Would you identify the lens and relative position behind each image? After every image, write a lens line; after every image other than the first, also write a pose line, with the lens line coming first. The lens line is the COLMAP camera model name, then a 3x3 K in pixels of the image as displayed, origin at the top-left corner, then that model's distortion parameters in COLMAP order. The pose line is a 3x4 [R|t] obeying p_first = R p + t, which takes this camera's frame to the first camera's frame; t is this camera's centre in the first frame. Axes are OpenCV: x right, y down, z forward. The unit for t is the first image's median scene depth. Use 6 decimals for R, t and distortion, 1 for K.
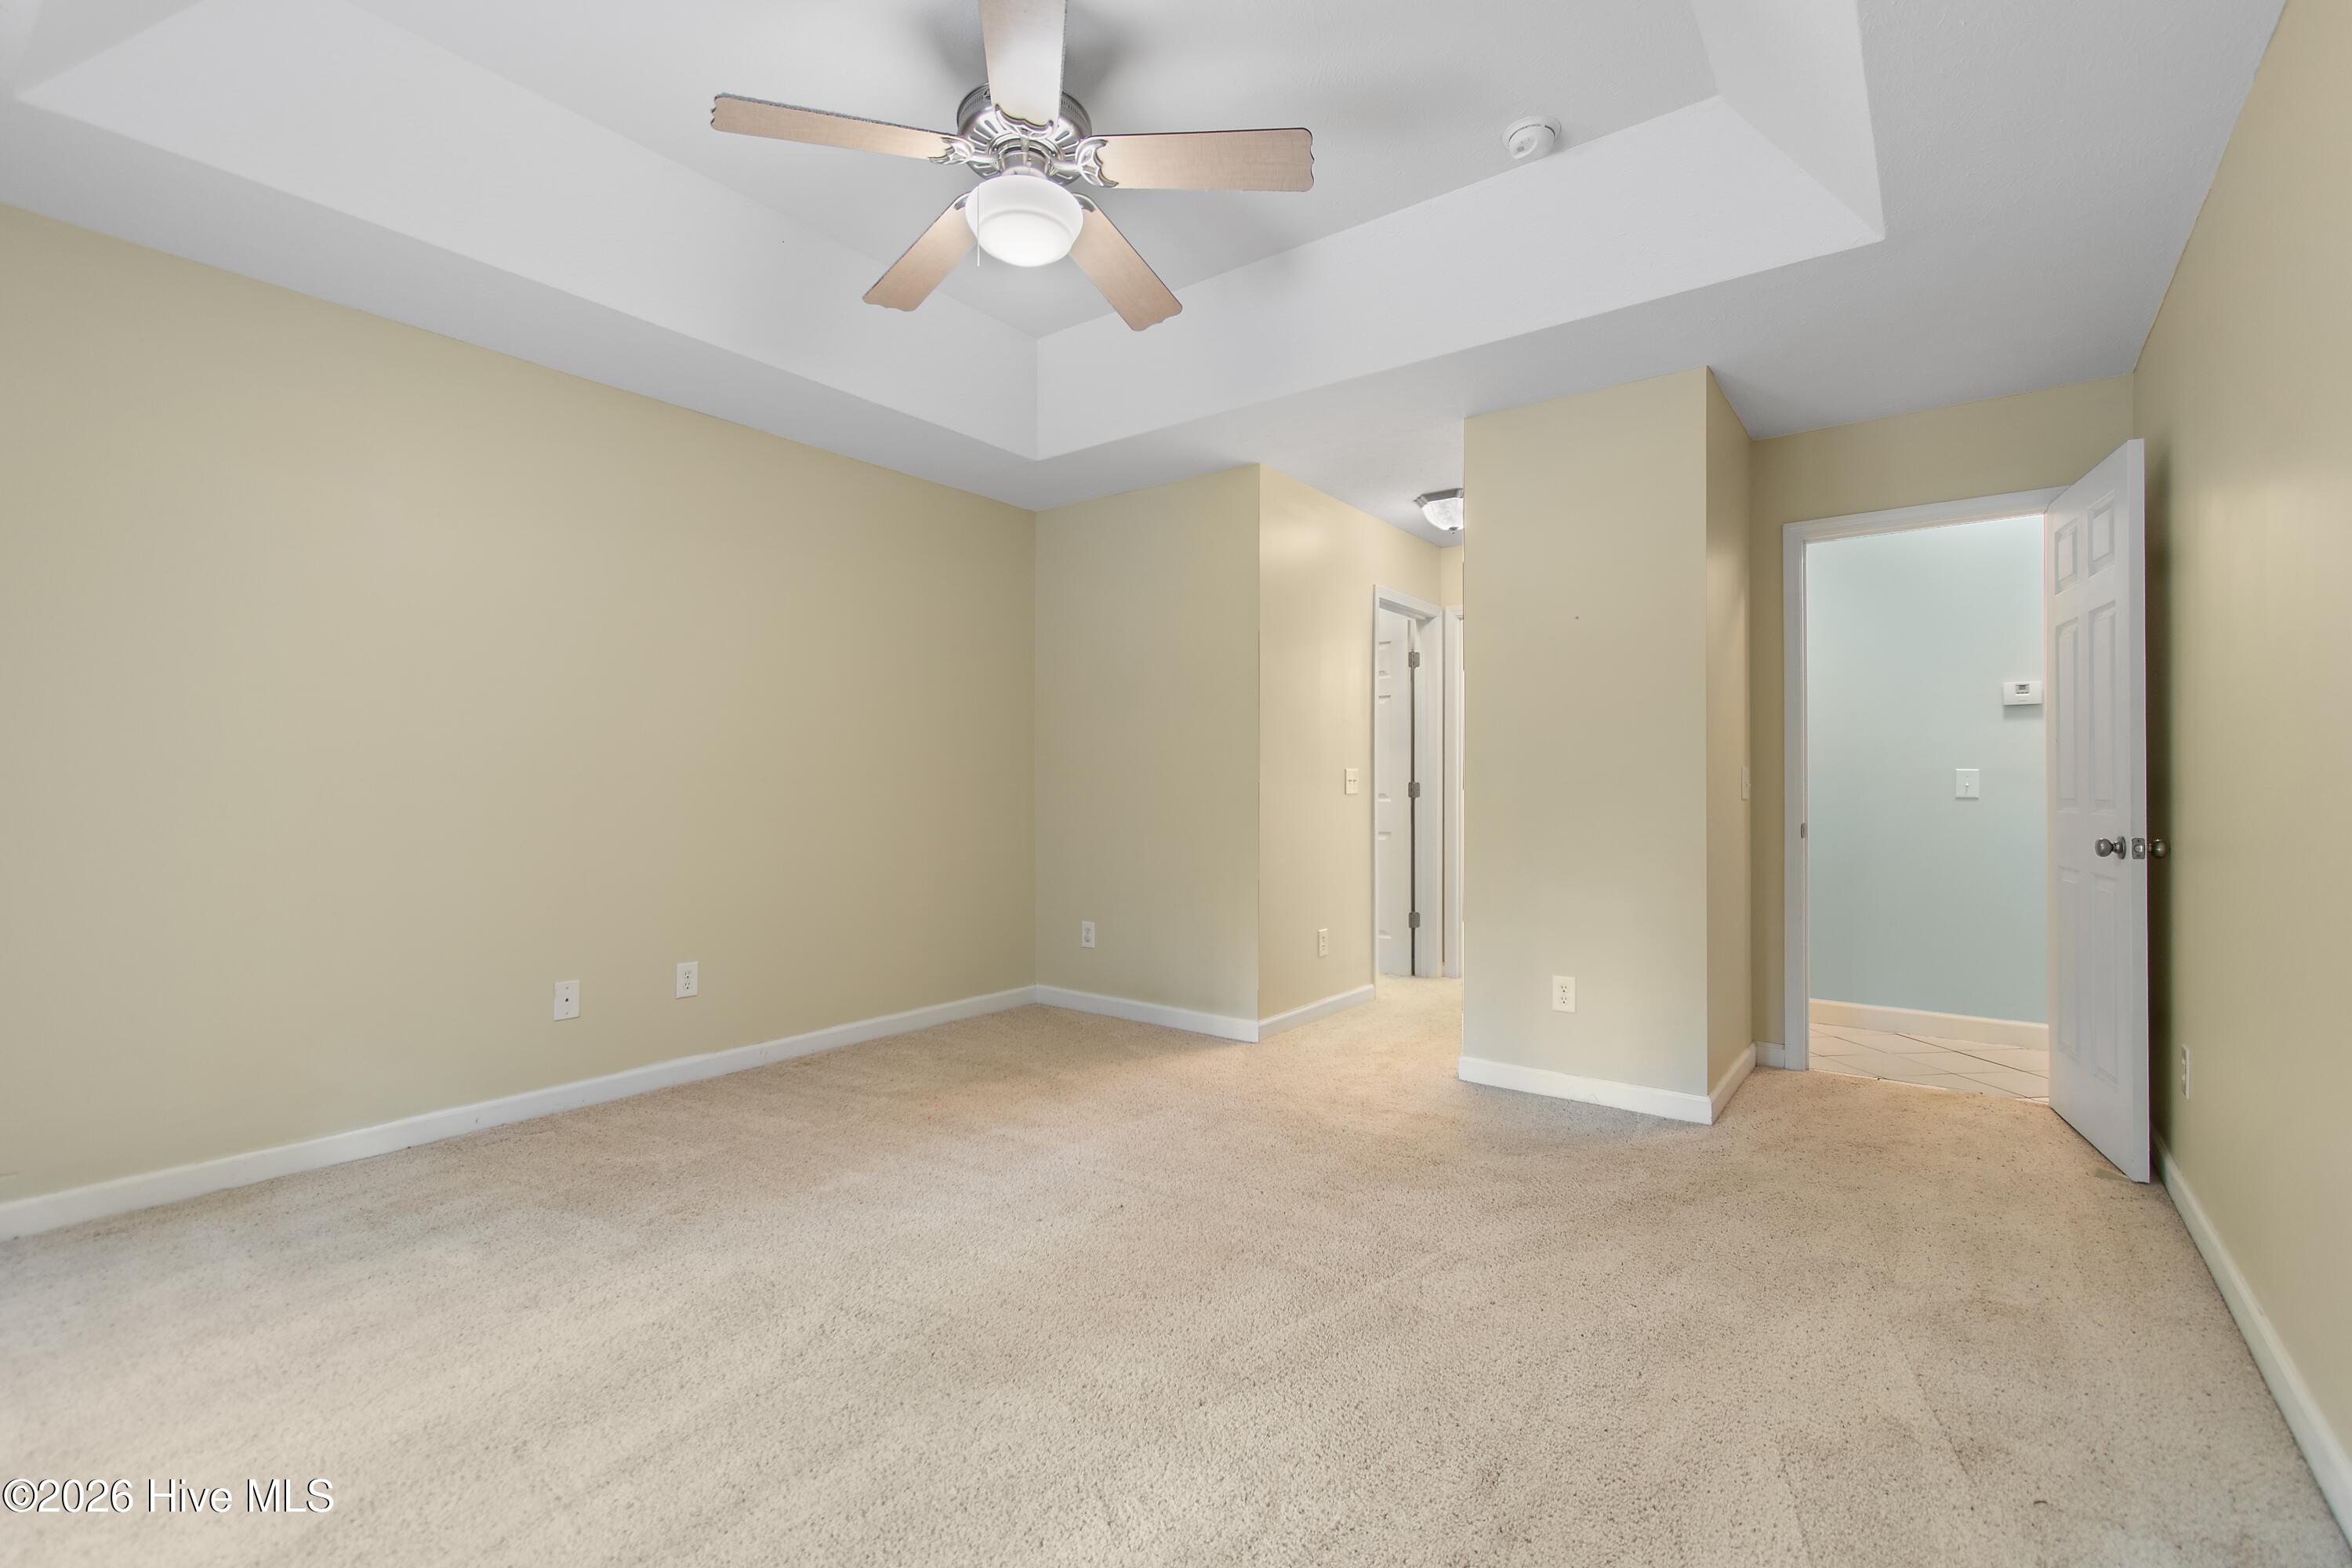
lens RADIAL K [[1034.4, 0, 1189.3], [0, 1034.4, 786.5], [0, 0, 1]] dist [0.003051, -0.001047]
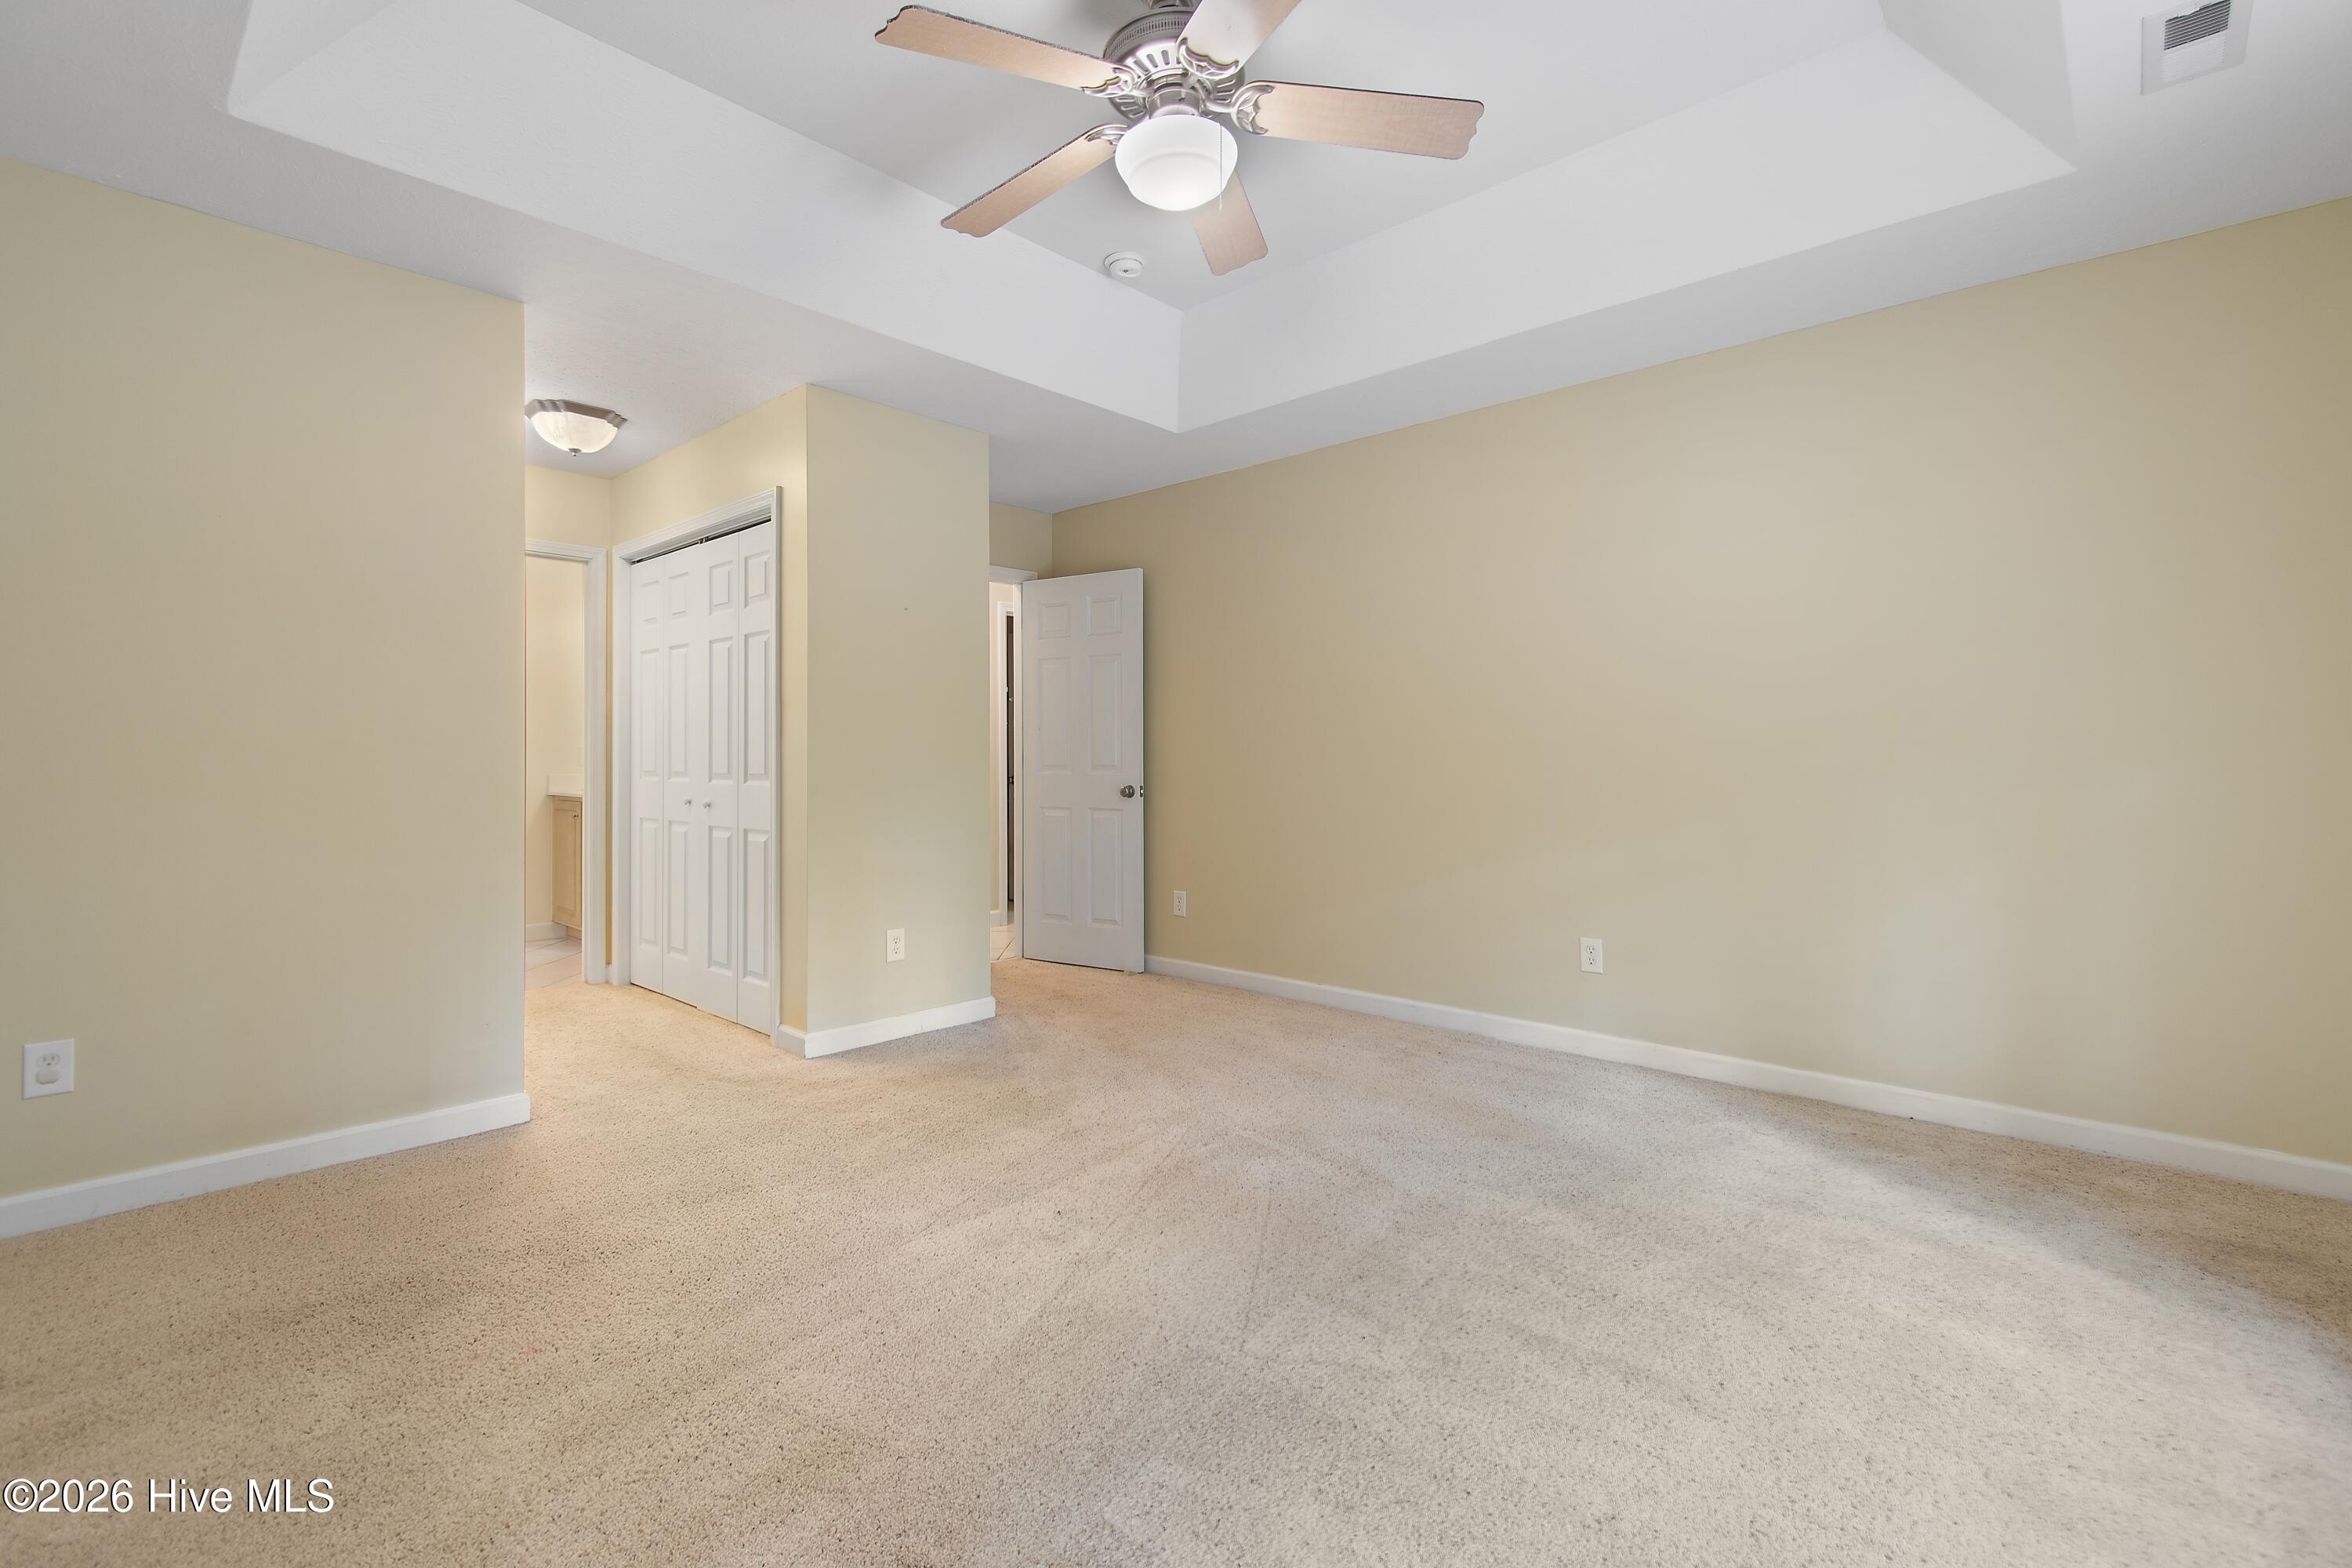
lens RADIAL K [[1034.4, 0, 1189.6], [0, 1034.4, 765.6], [0, 0, 1]] dist [0.003051, -0.001047]
pose [[0.105774, -0.007984, 0.994358, -0.744527], [0.003547, 0.999964, 0.007652, 0.000538], [-0.994384, 0.002718, 0.105799, 0.599807]]
